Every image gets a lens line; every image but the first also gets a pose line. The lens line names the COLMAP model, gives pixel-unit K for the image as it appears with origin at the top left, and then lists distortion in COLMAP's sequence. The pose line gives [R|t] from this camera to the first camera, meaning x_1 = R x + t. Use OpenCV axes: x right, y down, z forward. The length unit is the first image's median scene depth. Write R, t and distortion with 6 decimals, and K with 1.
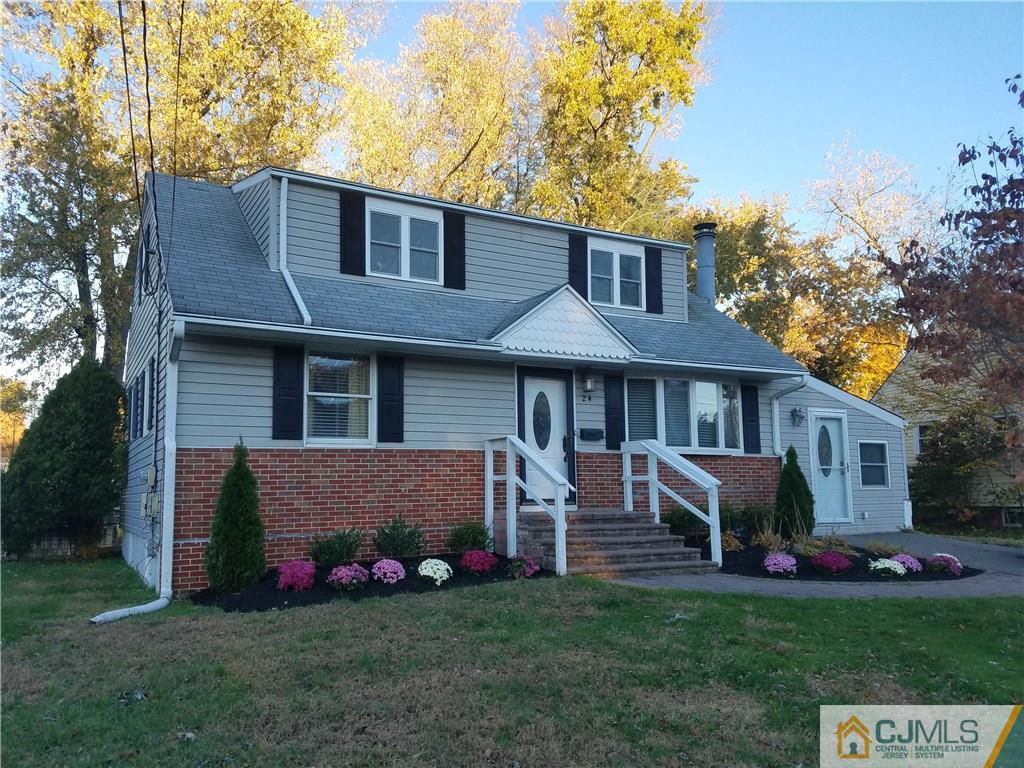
lens RADIAL K [[792.3, 0, 480.6], [0, 792.3, 391.1], [0, 0, 1]] dist [0.149152, -0.215099]
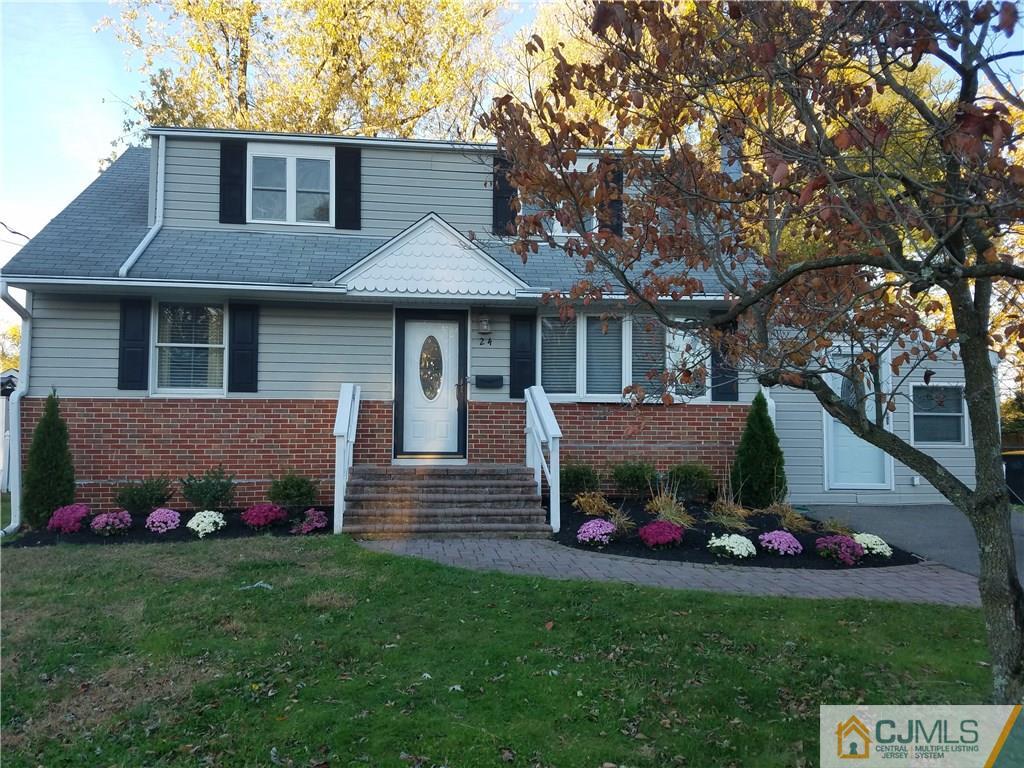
lens RADIAL K [[792.3, 0, 521.7], [0, 792.3, 392.4], [0, 0, 1]] dist [0.149152, -0.215099]
pose [[0.919871, -0.010483, -0.392082, 0.579191], [0.033257, 0.998127, 0.051340, 0.024496], [0.390810, -0.060265, 0.918497, 0.212562]]
